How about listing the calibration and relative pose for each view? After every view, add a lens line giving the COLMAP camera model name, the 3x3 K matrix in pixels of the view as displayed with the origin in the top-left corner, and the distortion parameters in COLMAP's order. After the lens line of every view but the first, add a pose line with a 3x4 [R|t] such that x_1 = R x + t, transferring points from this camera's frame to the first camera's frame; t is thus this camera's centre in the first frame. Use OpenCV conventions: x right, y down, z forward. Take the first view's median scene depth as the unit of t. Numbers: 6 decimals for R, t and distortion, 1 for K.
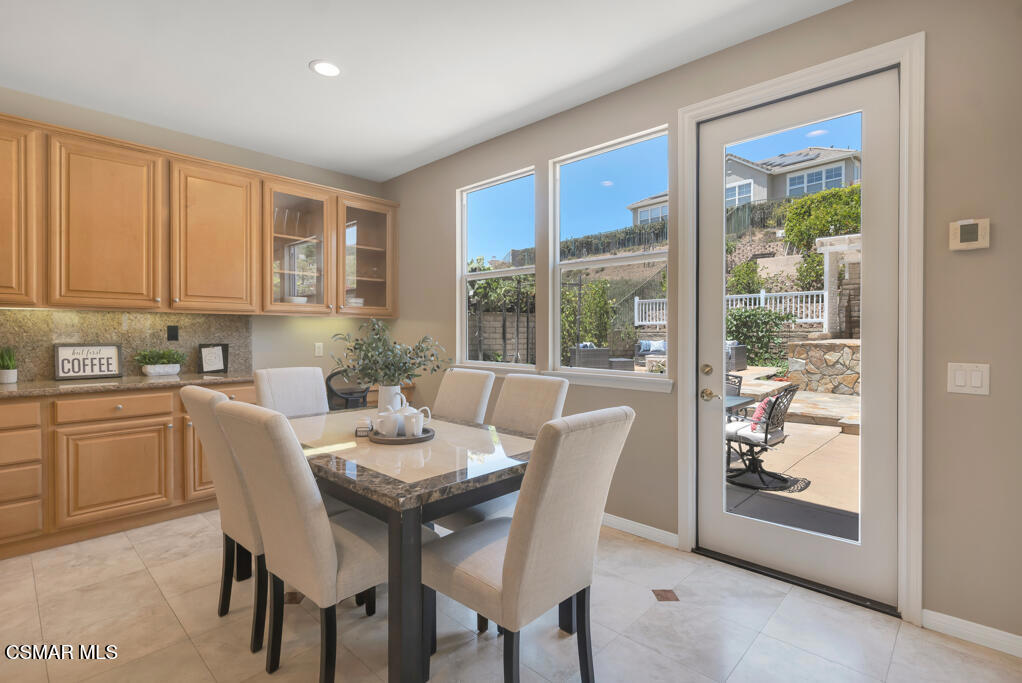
lens RADIAL K [[470.2, 0, 492.3], [0, 470.2, 335.6], [0, 0, 1]] dist [0.004134, -0.000331]
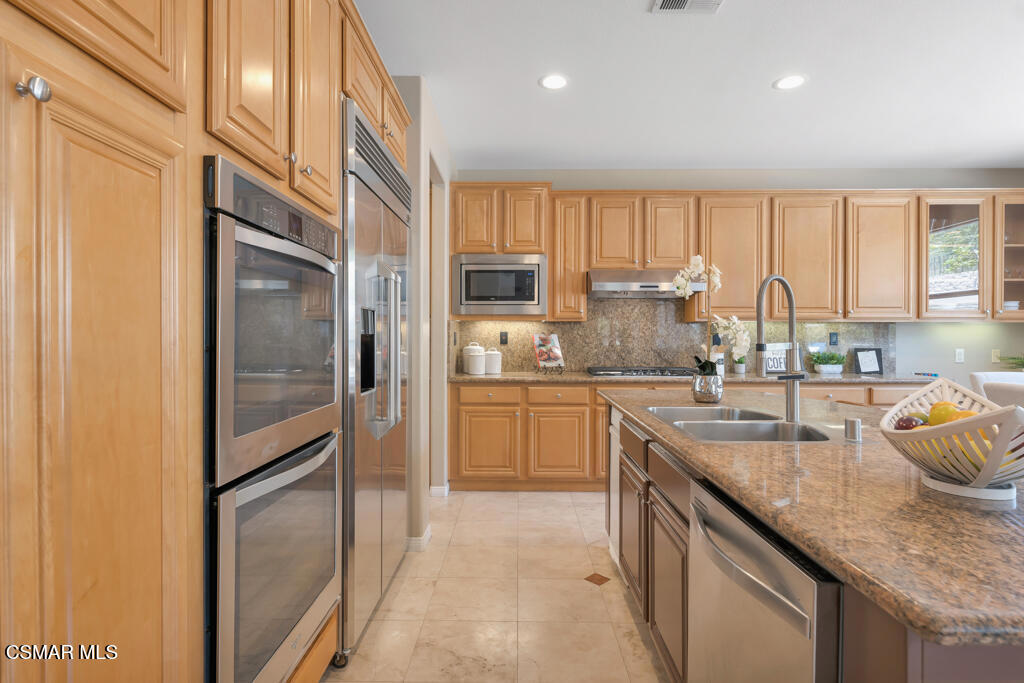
lens RADIAL K [[460.2, 0, 462.6], [0, 460.2, 335.2], [0, 0, 1]] dist [0.004178, 0.000459]
pose [[0.700634, -0.002853, -0.713515, -0.517636], [-0.004527, 0.999954, -0.008444, -0.000396], [0.713506, 0.009146, 0.700589, -0.527444]]
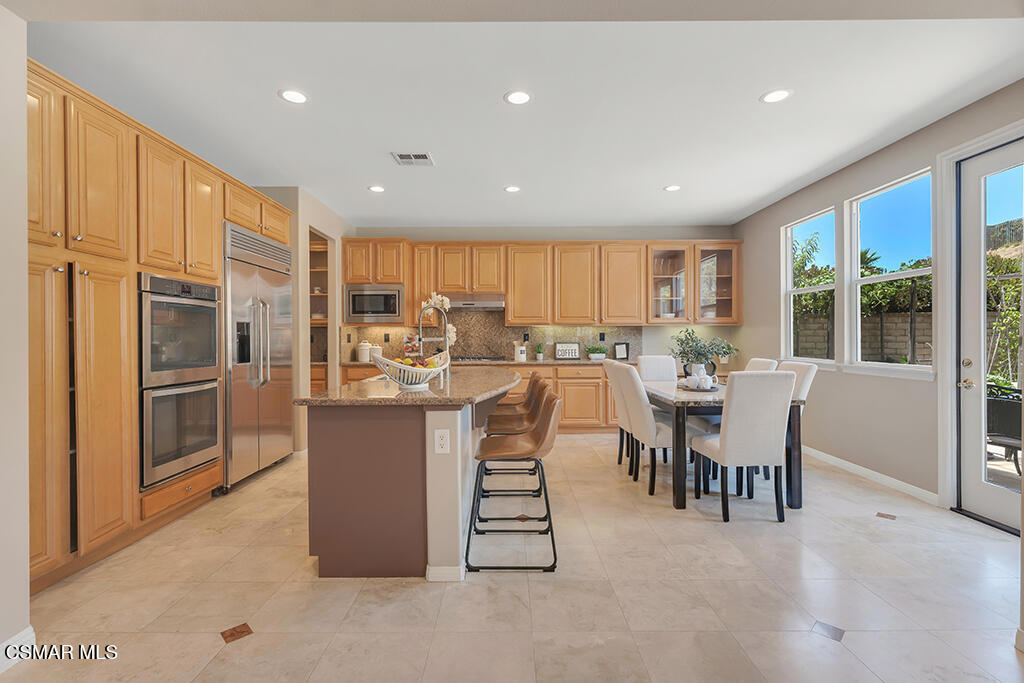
lens RADIAL K [[471.1, 0, 515.2], [0, 471.1, 340.1], [0, 0, 1]] dist [0.004134, -0.000331]
pose [[0.702956, -0.002551, -0.711229, 0.410486], [0.001241, 0.999996, -0.002360, 0.011737], [0.711232, 0.000777, 0.702956, -0.560520]]
